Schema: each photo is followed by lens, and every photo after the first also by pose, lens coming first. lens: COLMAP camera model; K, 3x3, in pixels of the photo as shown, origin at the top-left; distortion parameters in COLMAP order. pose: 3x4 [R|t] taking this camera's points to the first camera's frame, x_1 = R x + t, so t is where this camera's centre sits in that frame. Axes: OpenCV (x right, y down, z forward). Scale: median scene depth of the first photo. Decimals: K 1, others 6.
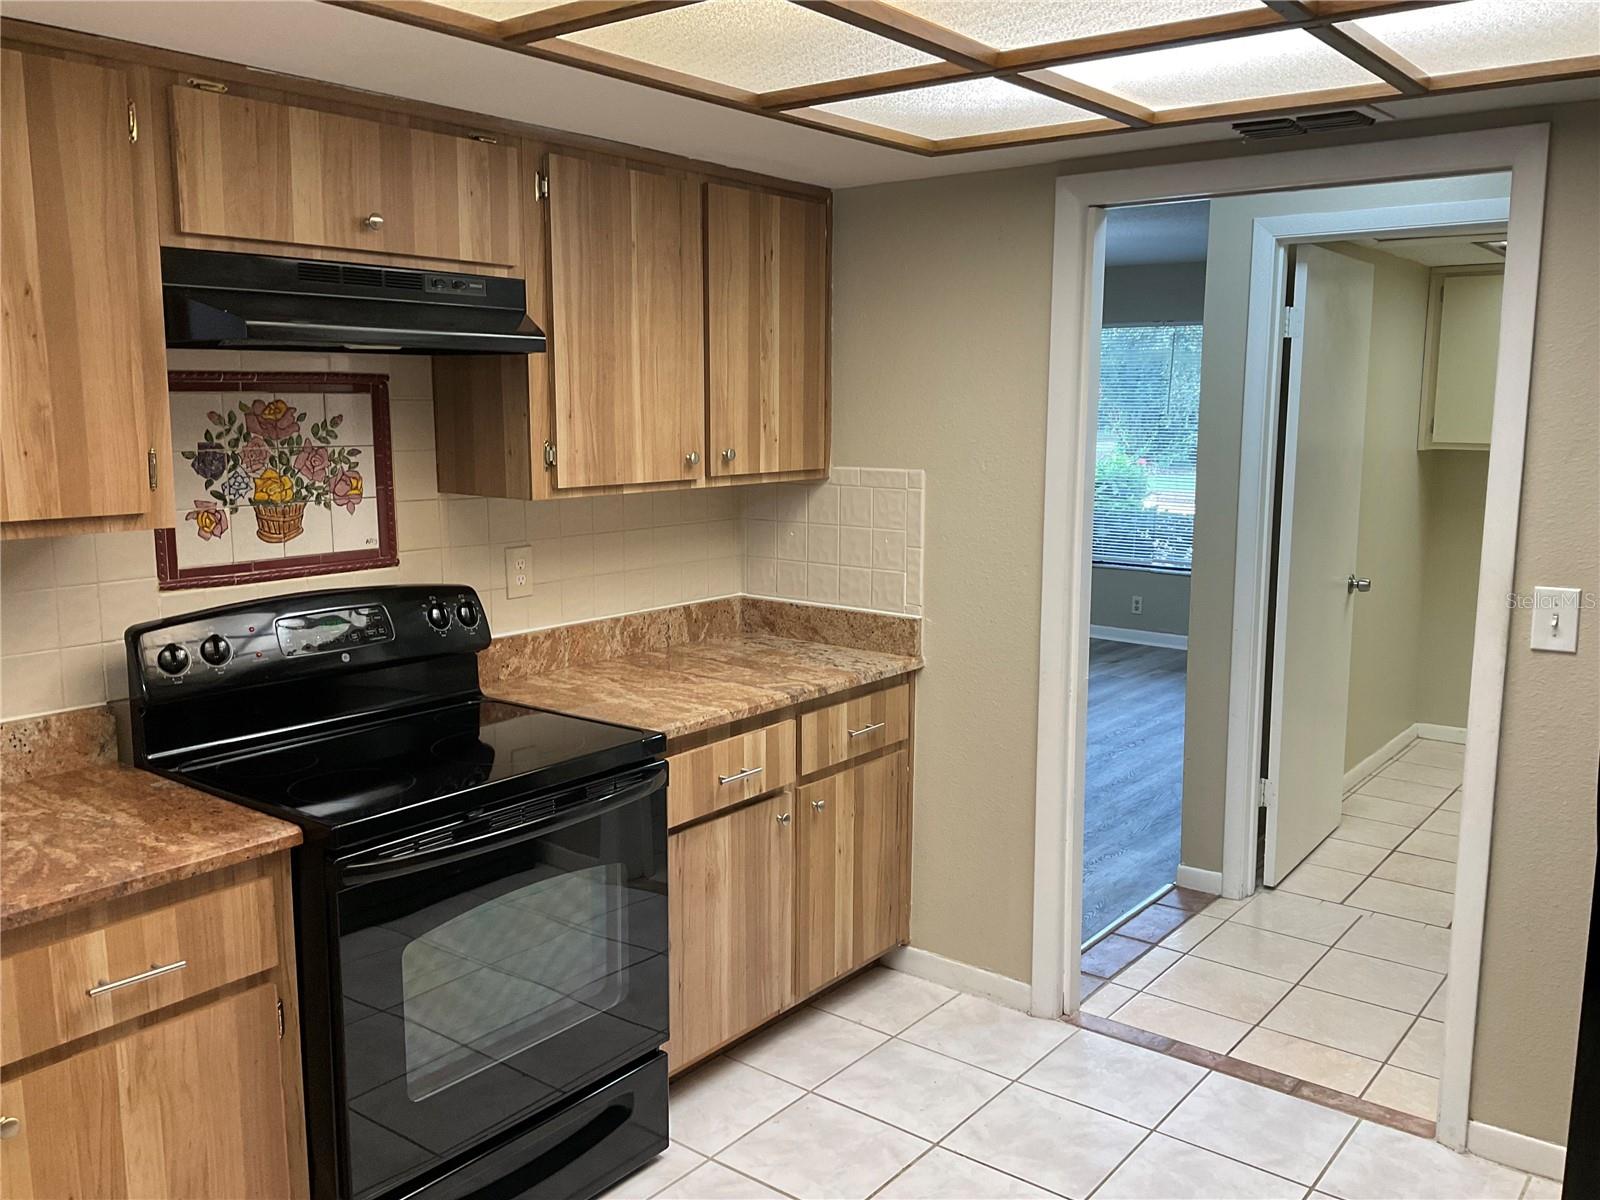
lens RADIAL K [[1316.2, 0, 799.8], [0, 1316.2, 598.7], [0, 0, 1]] dist [0.039865, -0.080053]
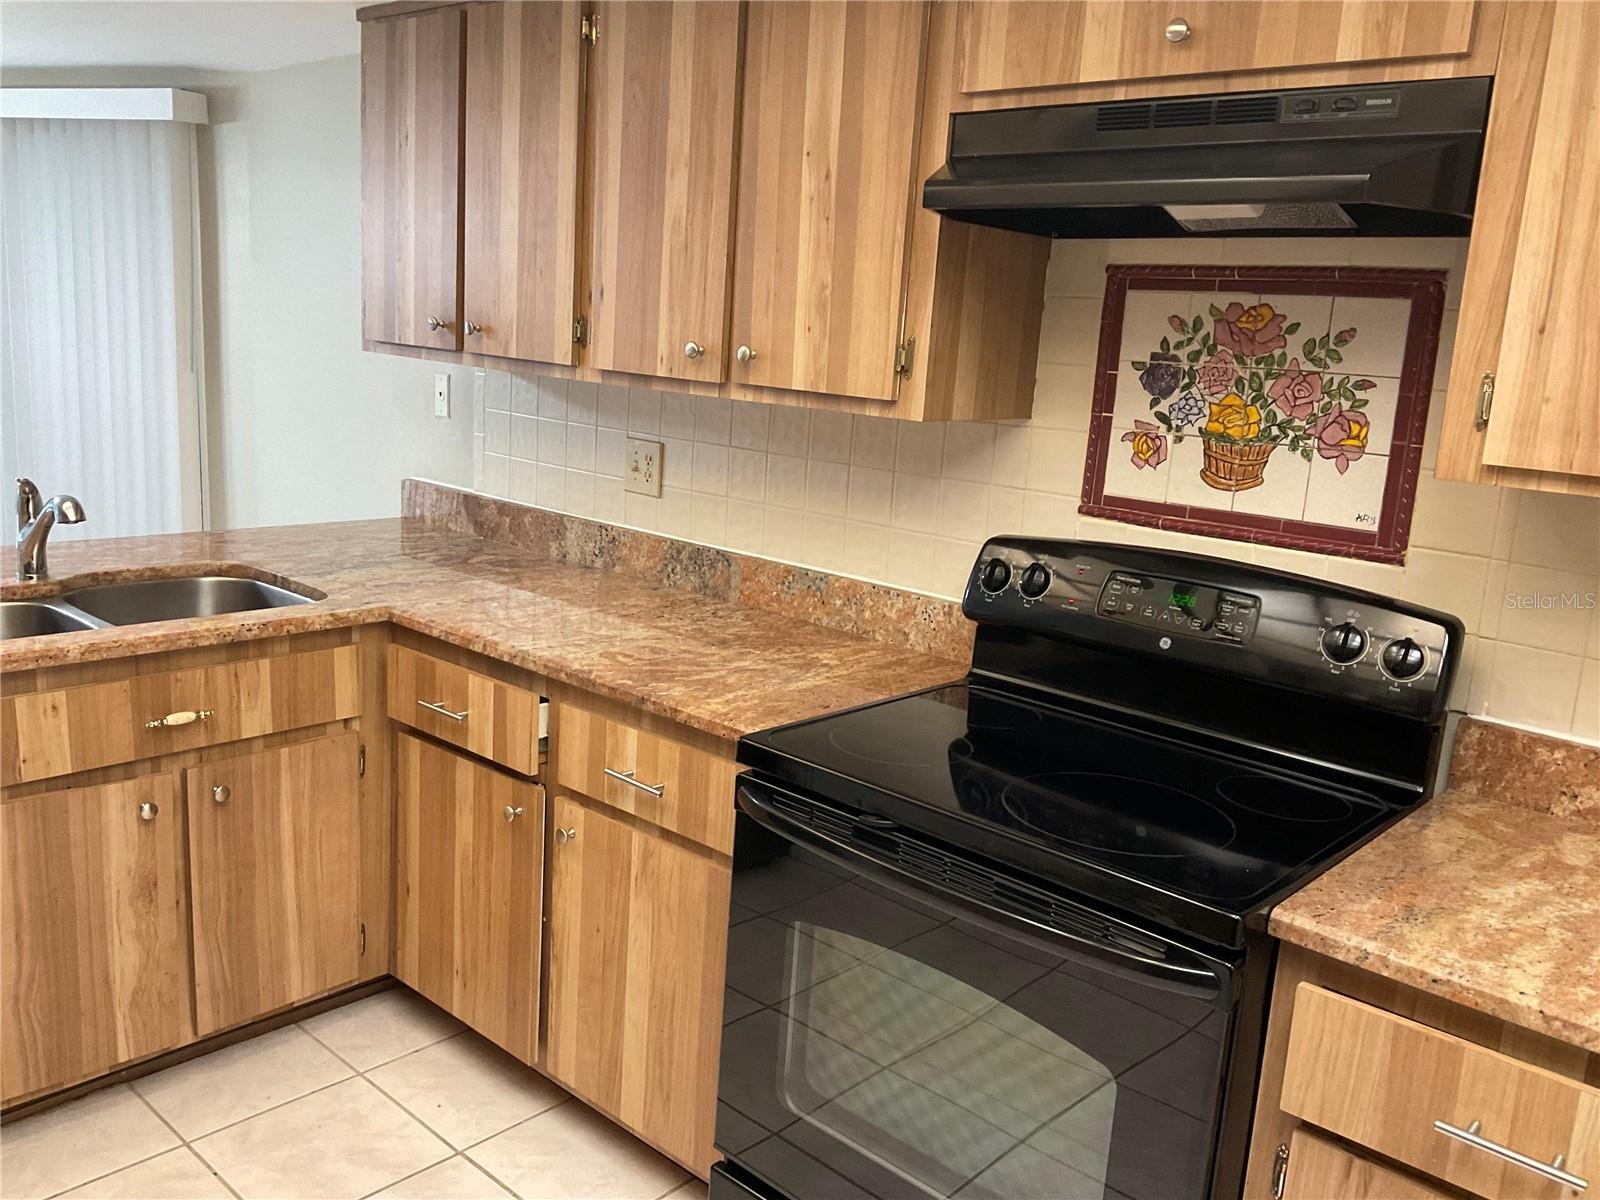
lens RADIAL K [[1316.2, 0, 793.6], [0, 1316.2, 605.4], [0, 0, 1]] dist [0.039865, -0.080053]
pose [[-0.083247, 0.195501, -0.977164, 0.409006], [-0.210915, 0.954897, 0.209015, -0.089569], [0.973953, 0.223499, -0.038258, 0.828265]]
